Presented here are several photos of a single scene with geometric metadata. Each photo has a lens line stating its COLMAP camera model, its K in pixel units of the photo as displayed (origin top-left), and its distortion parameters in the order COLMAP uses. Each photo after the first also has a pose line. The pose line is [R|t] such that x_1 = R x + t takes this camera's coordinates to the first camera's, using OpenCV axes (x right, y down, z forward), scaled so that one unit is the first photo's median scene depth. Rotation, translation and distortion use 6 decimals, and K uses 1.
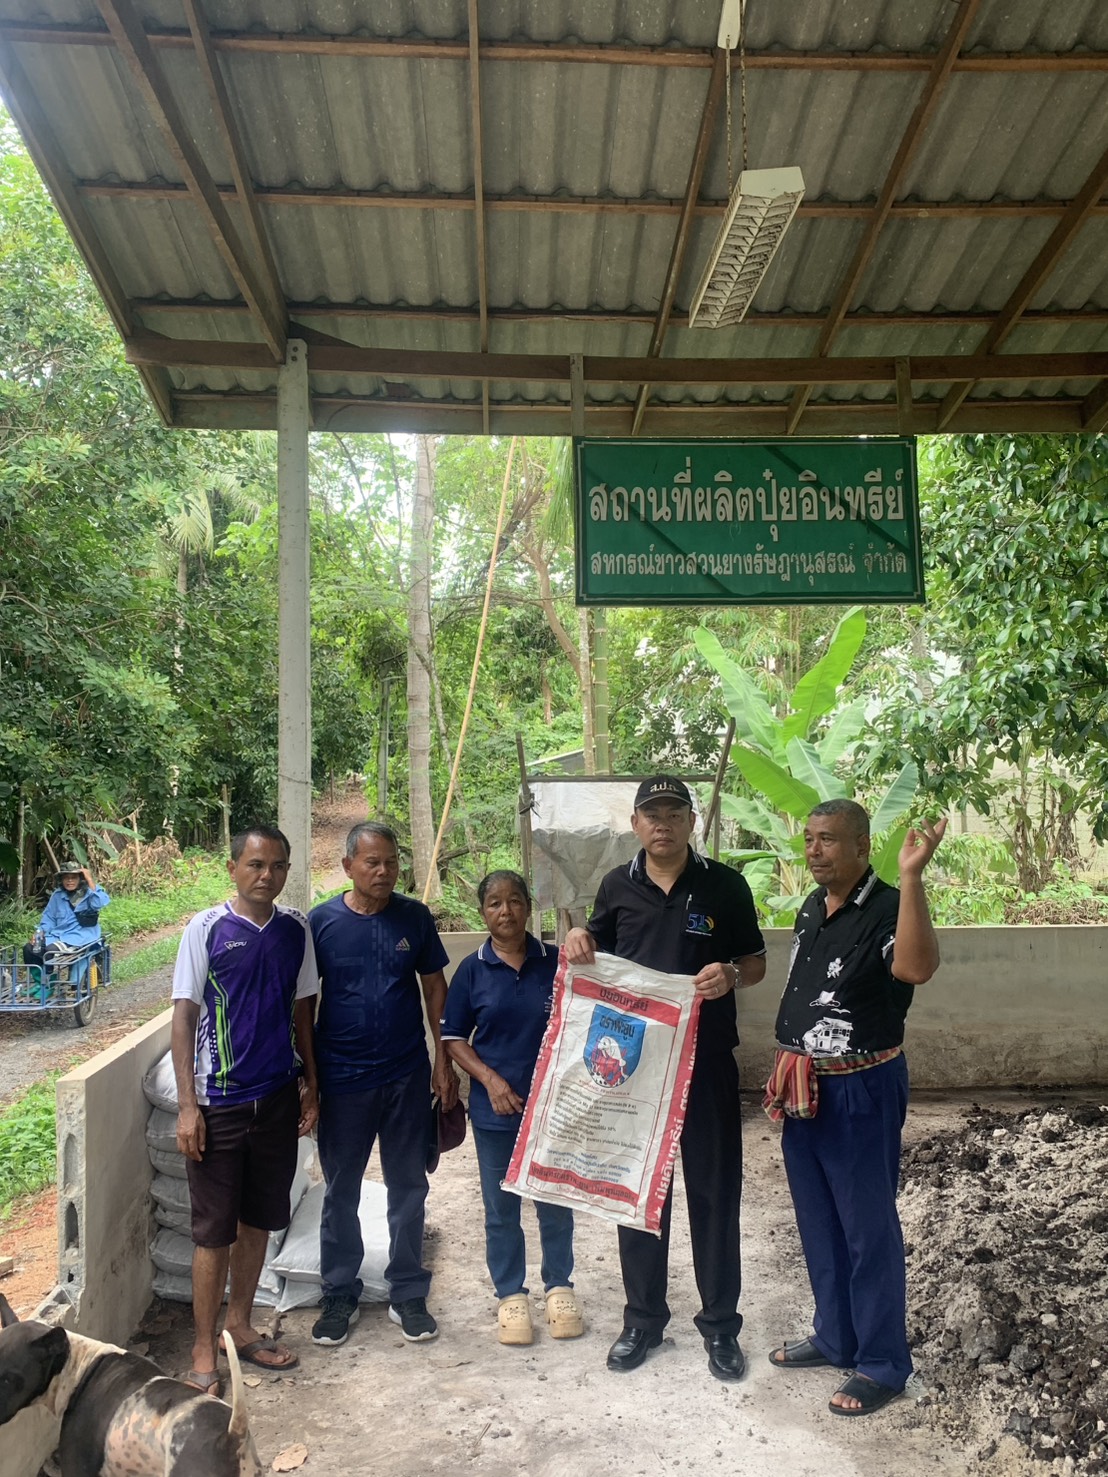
lens RADIAL K [[1316.6, 0, 569.1], [0, 1316.6, 736.9], [0, 0, 1]] dist [0.131077, -0.299480]
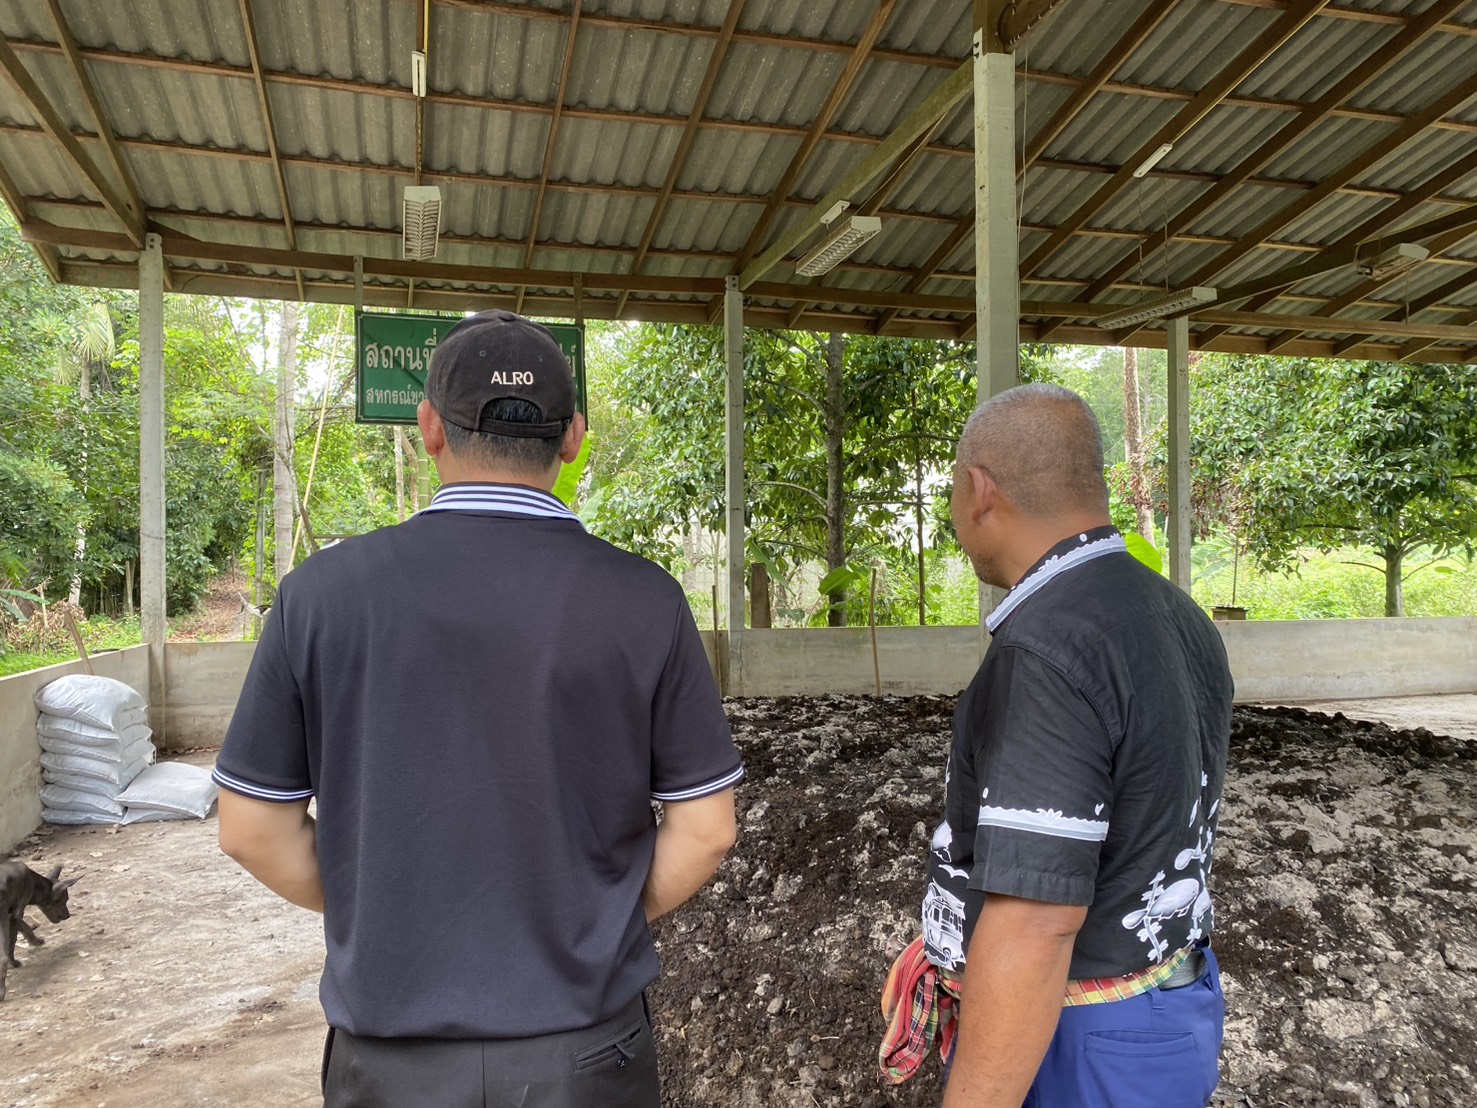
lens RADIAL K [[1124.7, 0, 734.1], [0, 1124.7, 580.1], [0, 0, 1]] dist [0.009520, -0.005604]
pose [[0.973084, 0.004334, 0.230408, 0.128146], [-0.014066, 0.999076, 0.040612, 0.020768], [-0.230019, -0.042760, 0.972246, -0.353172]]
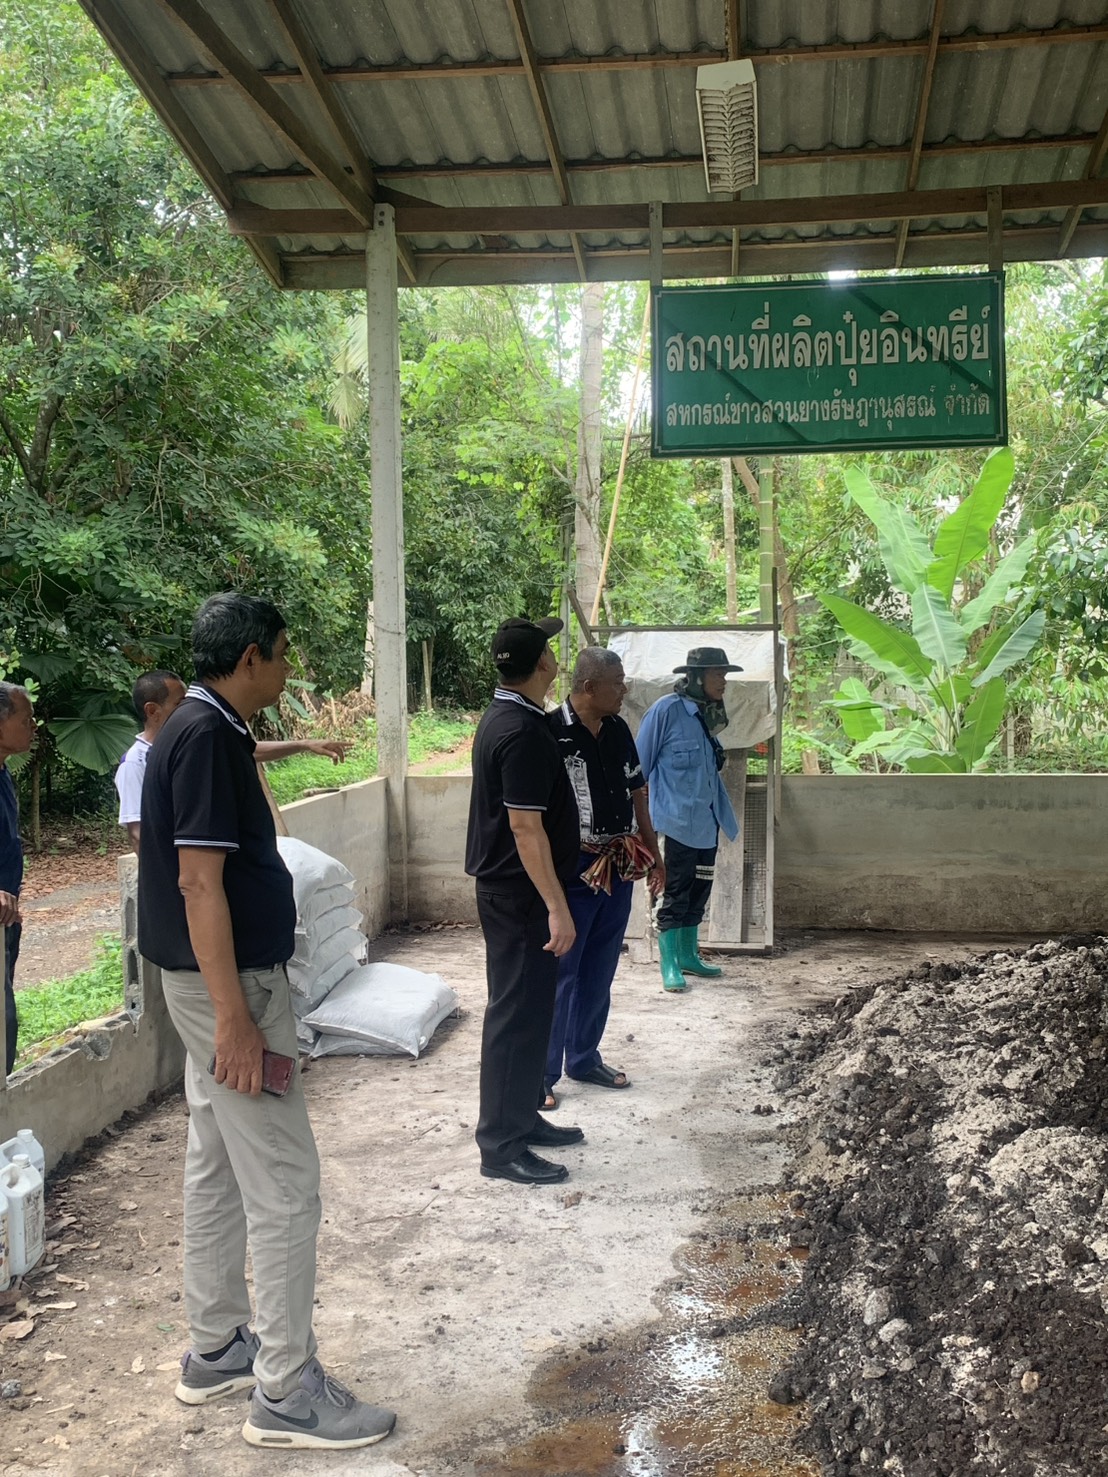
lens RADIAL K [[1527.7, 0, 580.0], [0, 1527.7, 728.6], [0, 0, 1]] dist [0.126166, -0.329778]
pose [[0.984754, 0.006676, -0.173823, 0.155298], [0.009277, 0.995826, 0.090804, 0.000754], [0.173704, -0.091032, 0.980582, -0.186033]]
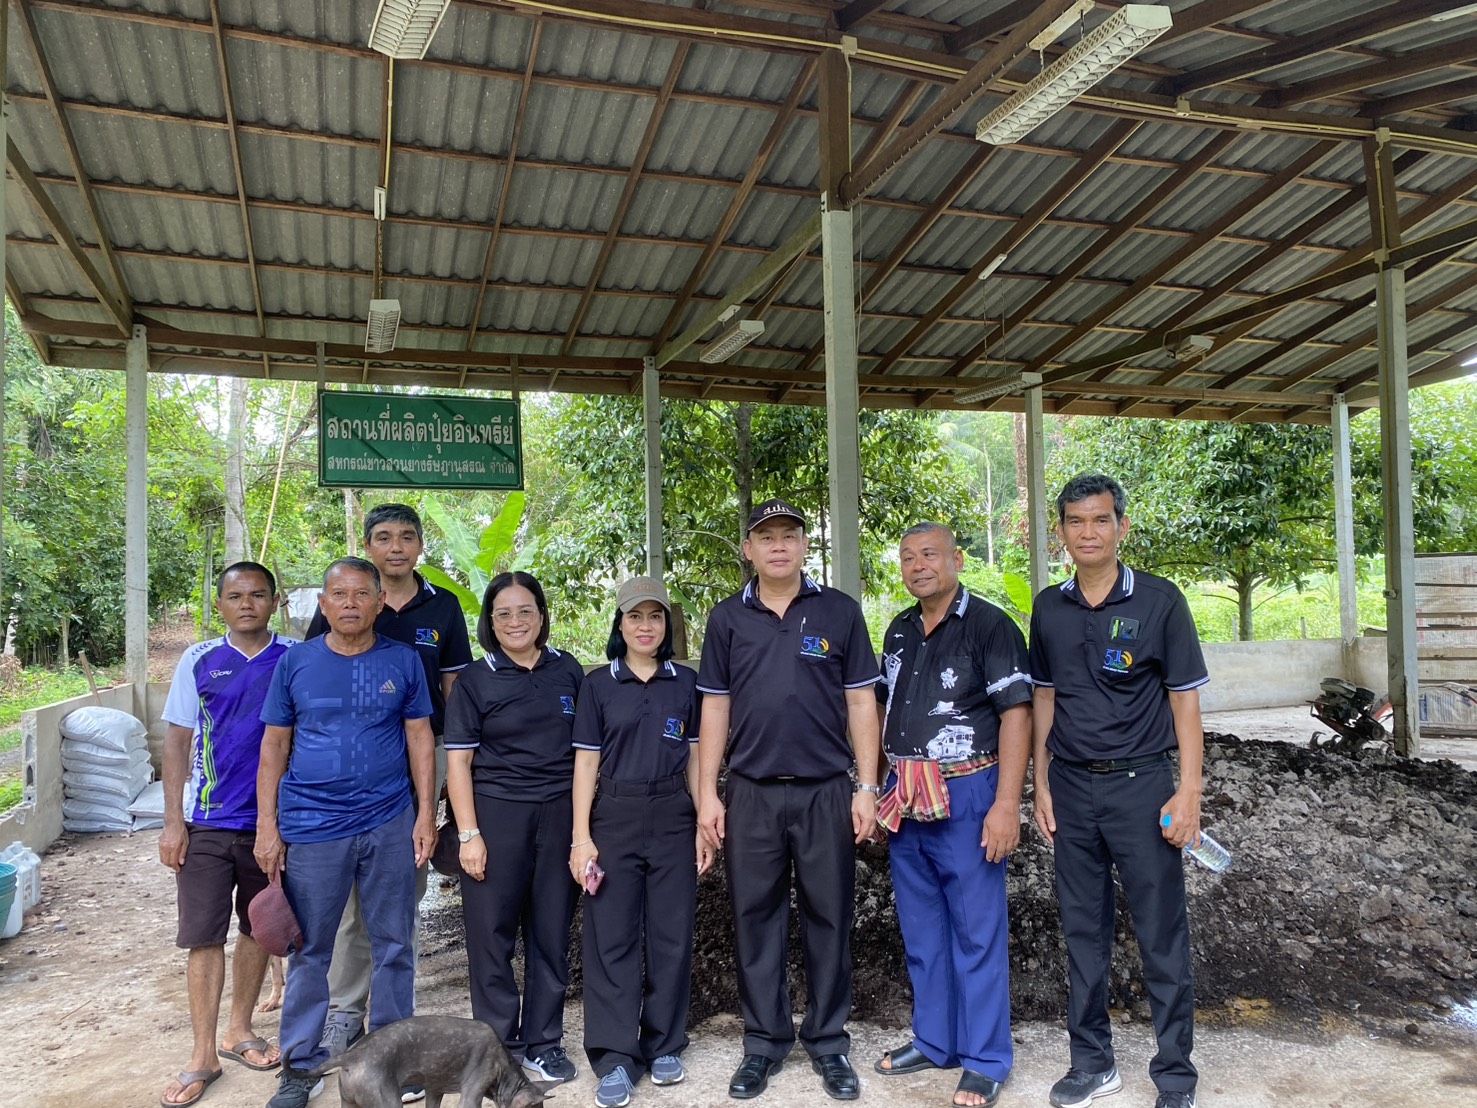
lens RADIAL K [[1126.9, 0, 748.9], [0, 1126.9, 570.6], [0, 0, 1]] dist [0.011726, -0.008591]
pose [[0.955743, 0.001073, 0.294202, 0.107175], [0.000126, 0.999992, -0.004057, 0.015512], [-0.294204, 0.003914, 0.955735, -0.566261]]
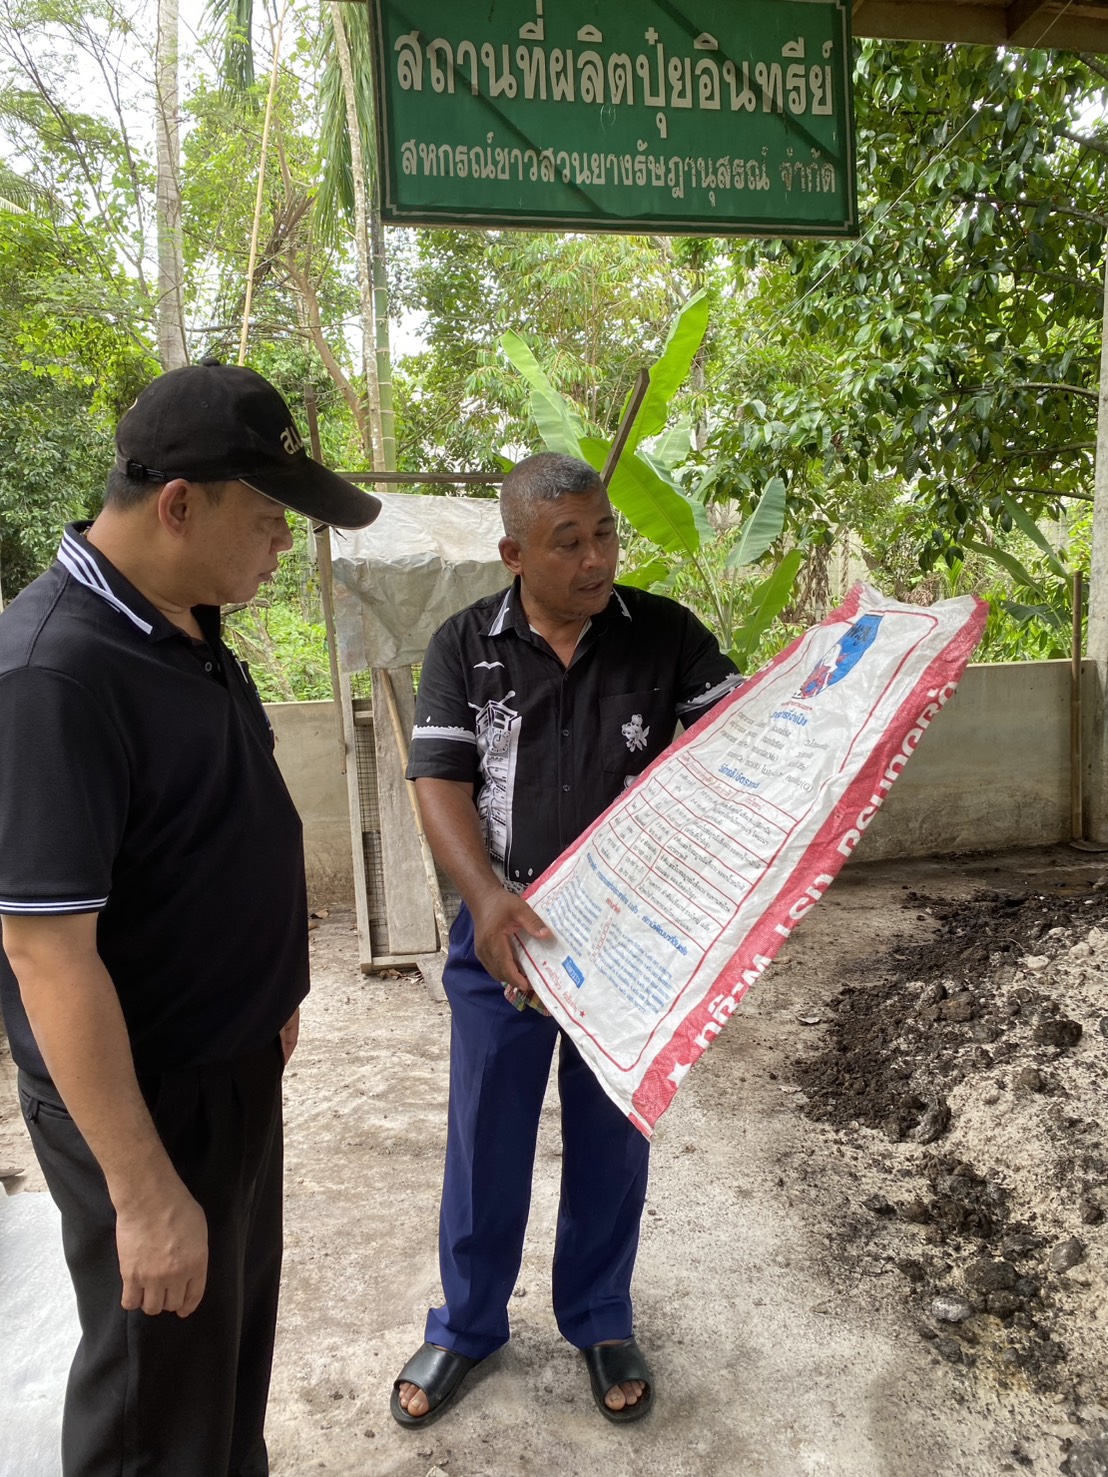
lens RADIAL K [[1124.7, 0, 539.2], [0, 1124.7, 728.4], [0, 0, 1]] dist [0.009520, -0.005604]
pose [[0.984292, -0.043636, 0.171069, -0.025069], [0.009888, 0.981079, 0.193356, 0.043346], [-0.176269, -0.188628, 0.966100, 0.371944]]
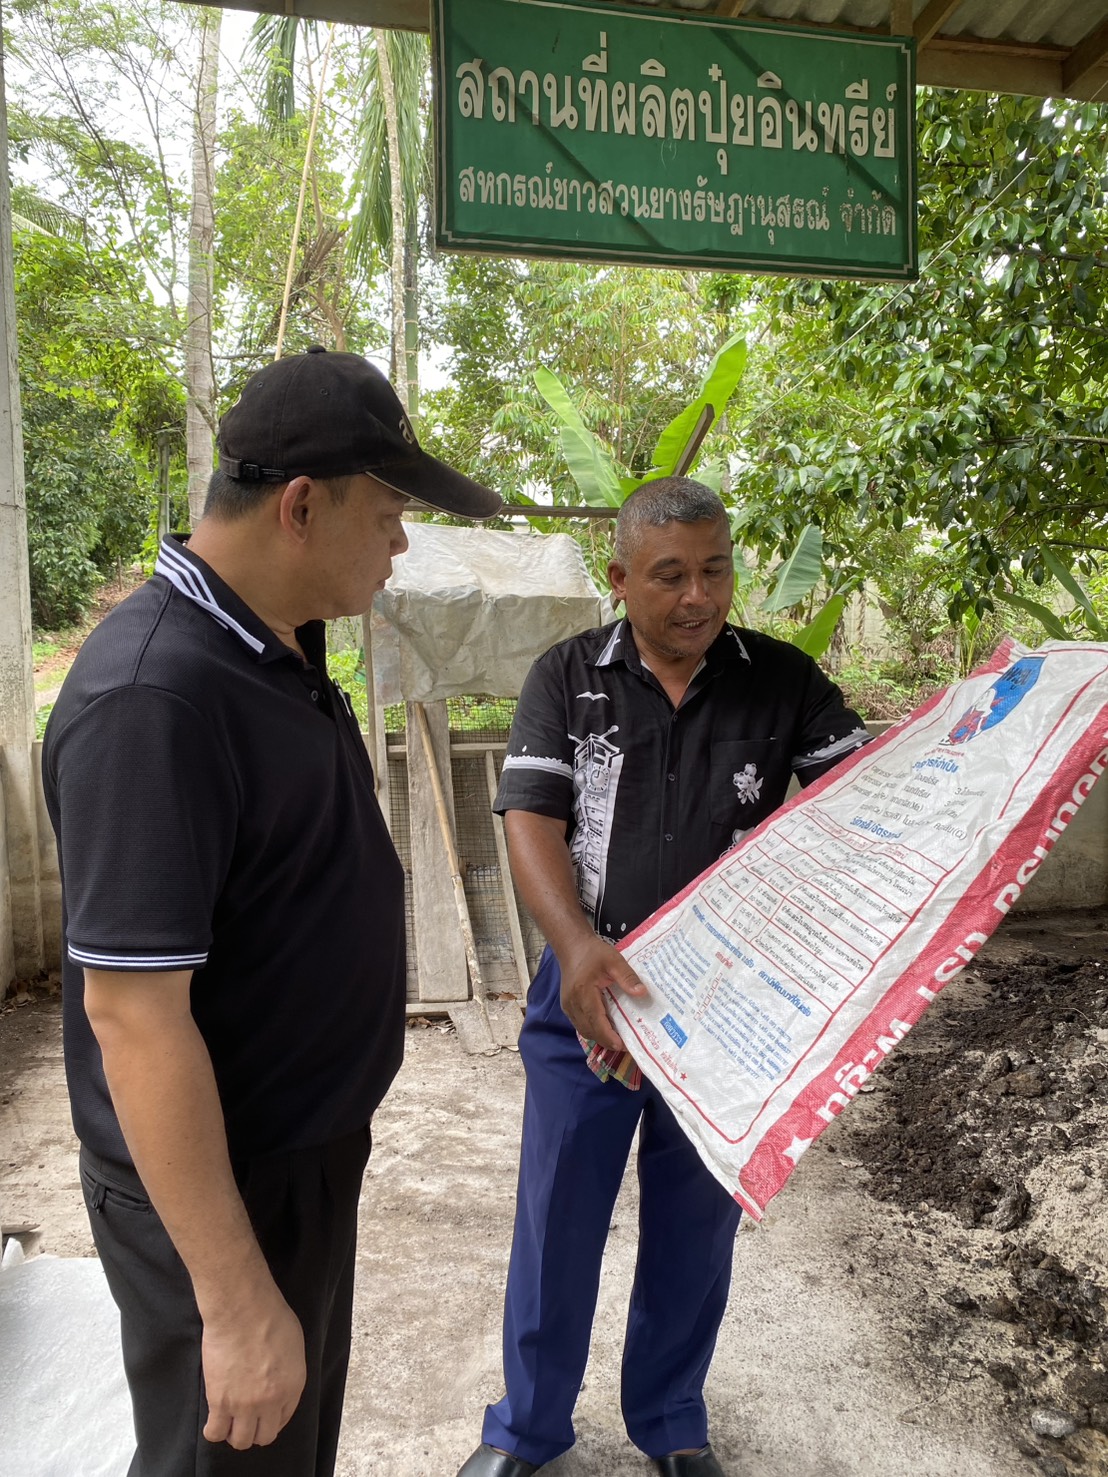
lens RADIAL K [[1126.9, 0, 538.2], [0, 1126.9, 727.7], [0, 0, 1]] dist [0.011726, -0.008591]
pose [[0.985333, -0.003900, 0.170597, -0.041547], [-0.023781, 0.986844, 0.159914, 0.045485], [-0.168976, -0.161626, 0.972278, 0.392772]]
